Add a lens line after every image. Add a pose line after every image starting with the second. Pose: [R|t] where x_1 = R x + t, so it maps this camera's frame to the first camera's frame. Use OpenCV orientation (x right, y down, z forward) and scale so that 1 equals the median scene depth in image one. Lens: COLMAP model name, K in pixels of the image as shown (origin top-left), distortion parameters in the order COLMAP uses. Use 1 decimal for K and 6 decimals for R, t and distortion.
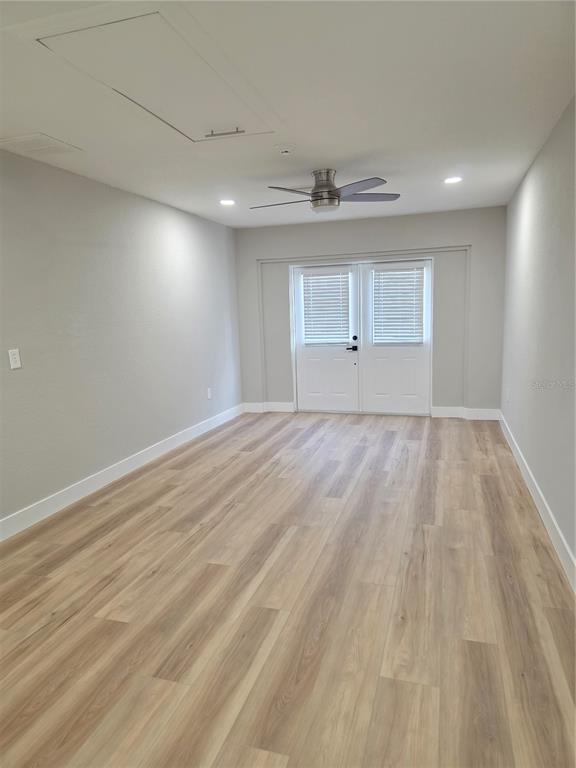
lens RADIAL K [[529.1, 0, 285.0], [0, 529.1, 383.2], [0, 0, 1]] dist [0.082713, -0.077372]
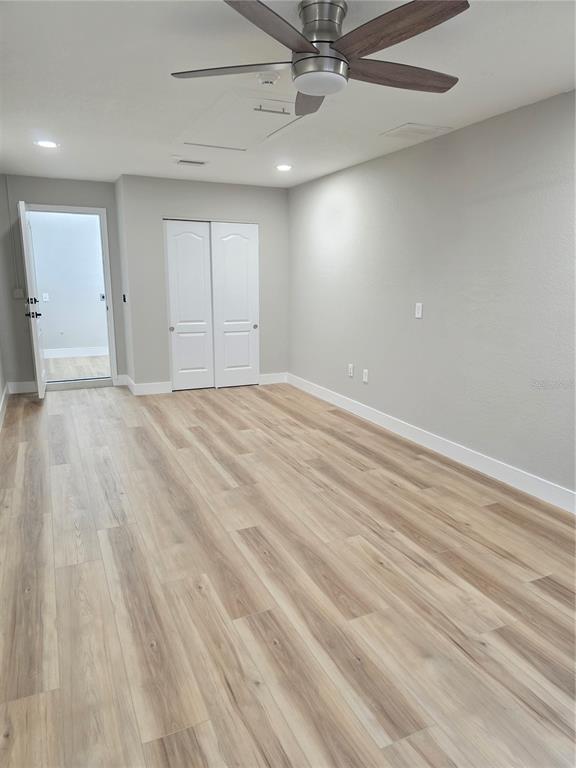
lens RADIAL K [[529.1, 0, 285.0], [0, 529.1, 383.2], [0, 0, 1]] dist [0.082713, -0.077372]
pose [[-0.754529, 0.160567, -0.636321, 0.573692], [-0.075278, 0.942032, 0.326971, -0.271598], [0.651935, 0.294610, -0.698703, 1.715414]]
